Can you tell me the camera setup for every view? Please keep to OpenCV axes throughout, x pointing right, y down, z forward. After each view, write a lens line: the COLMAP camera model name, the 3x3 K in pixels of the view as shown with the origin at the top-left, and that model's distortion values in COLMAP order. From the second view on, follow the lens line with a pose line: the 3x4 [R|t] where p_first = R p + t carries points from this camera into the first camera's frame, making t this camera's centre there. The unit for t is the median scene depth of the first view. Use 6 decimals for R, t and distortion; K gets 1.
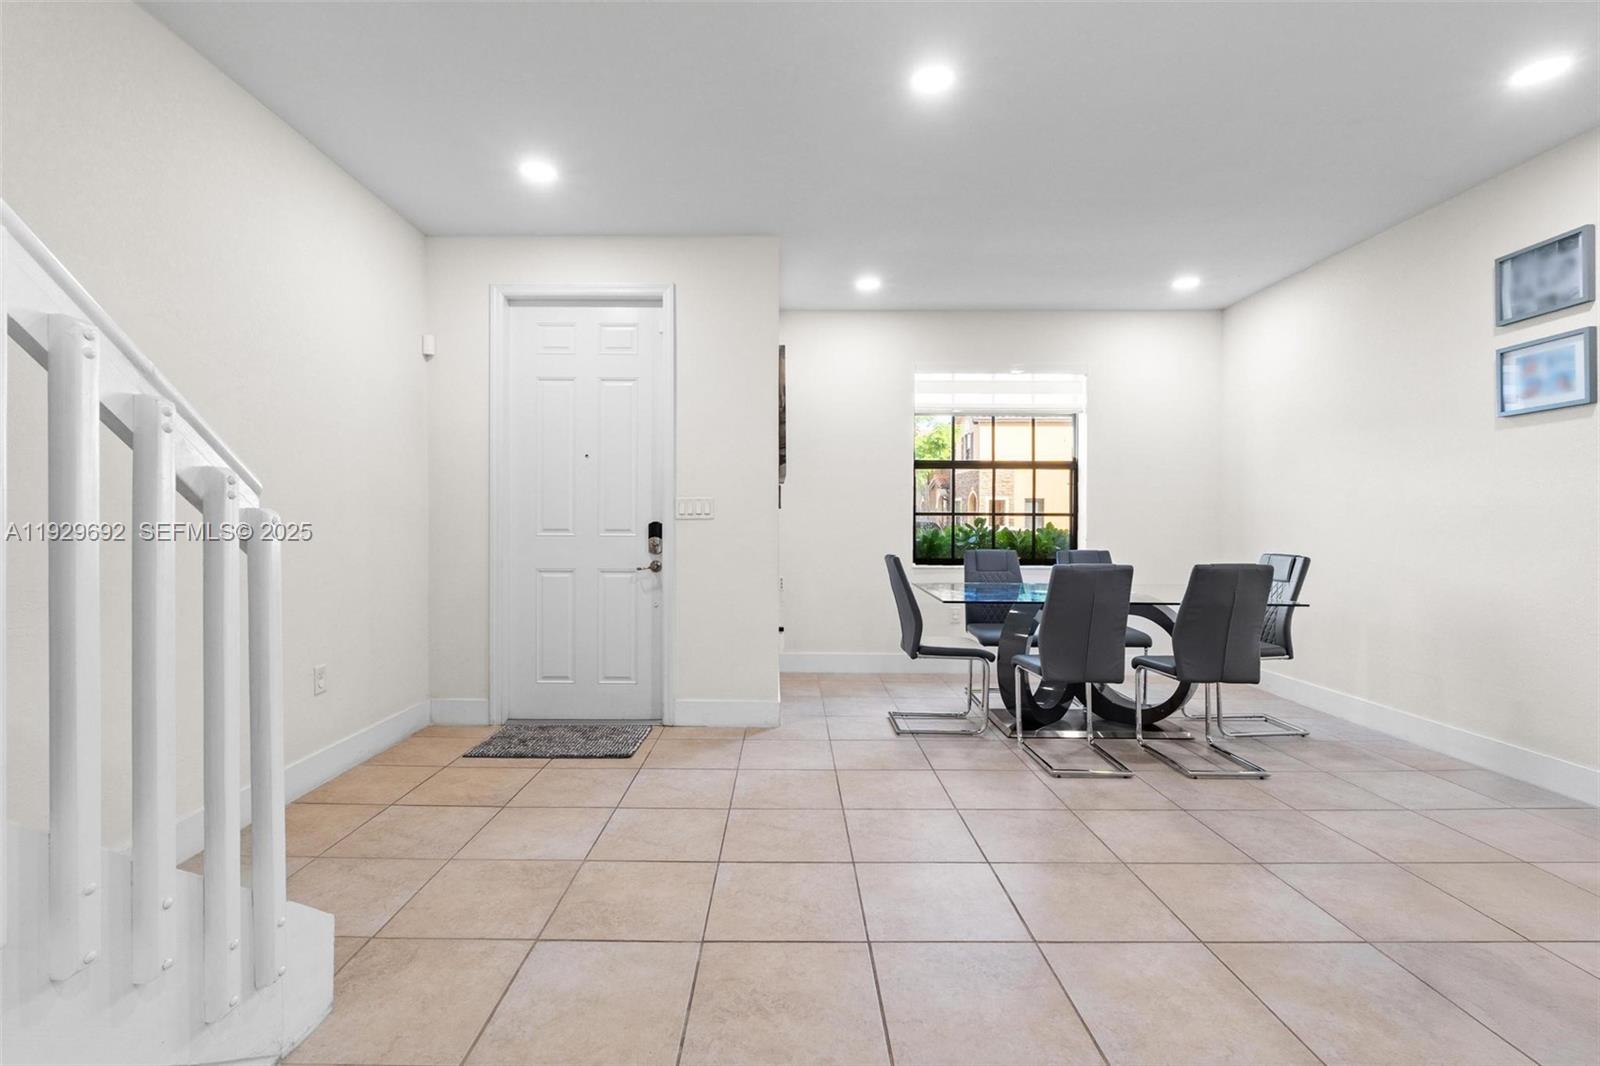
lens RADIAL K [[685.3, 0, 796.7], [0, 685.3, 529.8], [0, 0, 1]] dist [-0.003610, -0.000079]
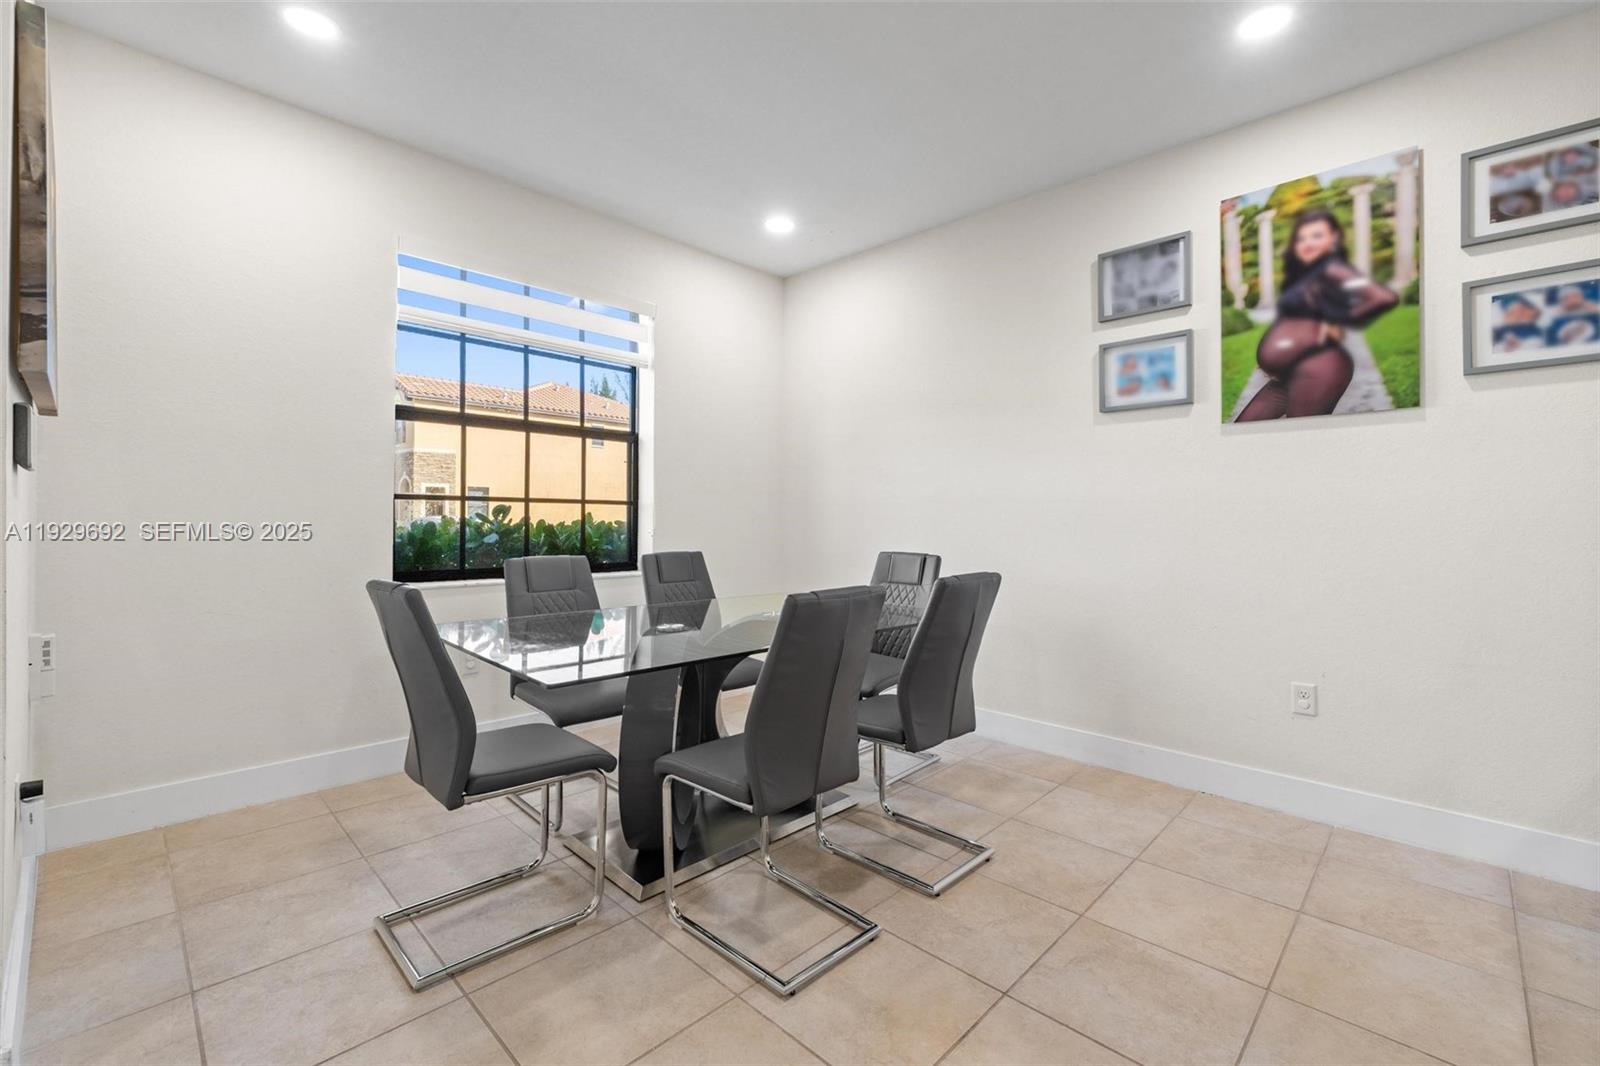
lens RADIAL K [[685.3, 0, 813.7], [0, 685.3, 518.8], [0, 0, 1]] dist [-0.003610, -0.000079]
pose [[0.701832, 0.003269, 0.712335, 0.014681], [-0.001359, 0.999994, -0.003251, -0.004222], [-0.712341, 0.001314, 0.701832, 0.553376]]
